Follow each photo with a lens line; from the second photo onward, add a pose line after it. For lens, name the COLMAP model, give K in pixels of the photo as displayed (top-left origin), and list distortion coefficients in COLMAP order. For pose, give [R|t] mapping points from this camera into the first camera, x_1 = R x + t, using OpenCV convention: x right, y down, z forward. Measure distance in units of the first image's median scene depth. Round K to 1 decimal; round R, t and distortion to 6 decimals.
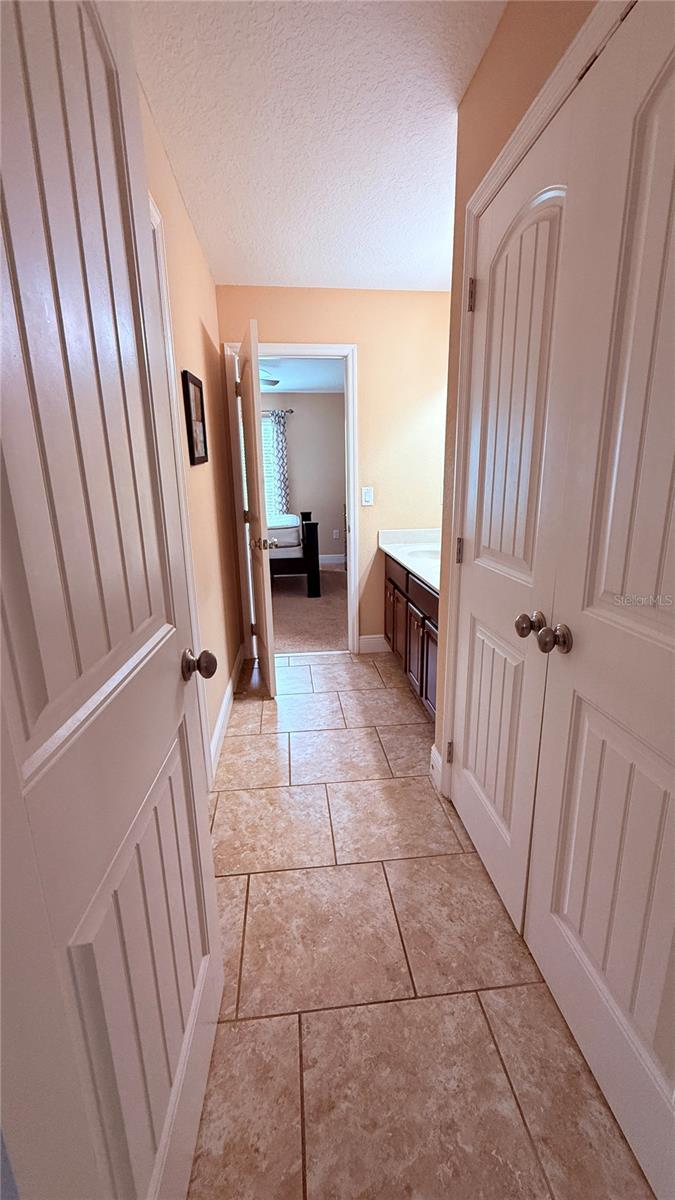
lens RADIAL K [[479.9, 0, 339.0], [0, 479.9, 596.4], [0, 0, 1]] dist [0.001324, 0.000356]
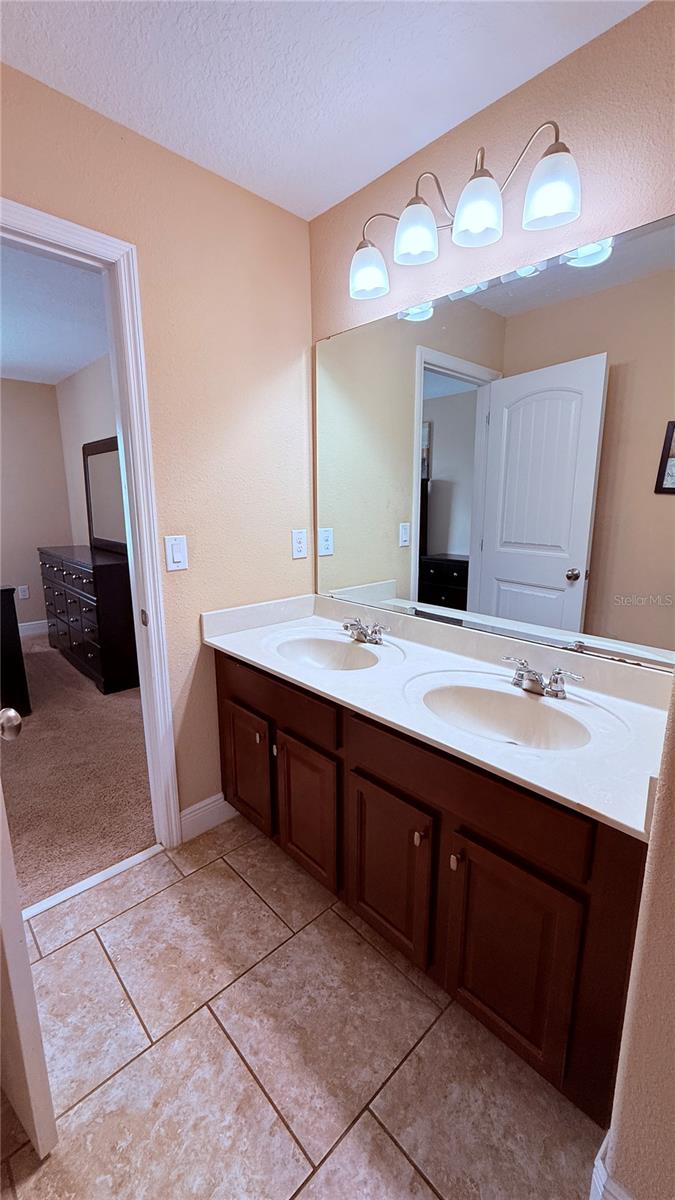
lens RADIAL K [[479.9, 0, 339.0], [0, 479.9, 596.4], [0, 0, 1]] dist [0.001324, 0.000356]
pose [[0.798646, -0.104501, 0.592659, -0.120209], [0.136162, 0.990647, -0.008810, -0.140871], [-0.586195, 0.087733, 0.805405, 0.511977]]
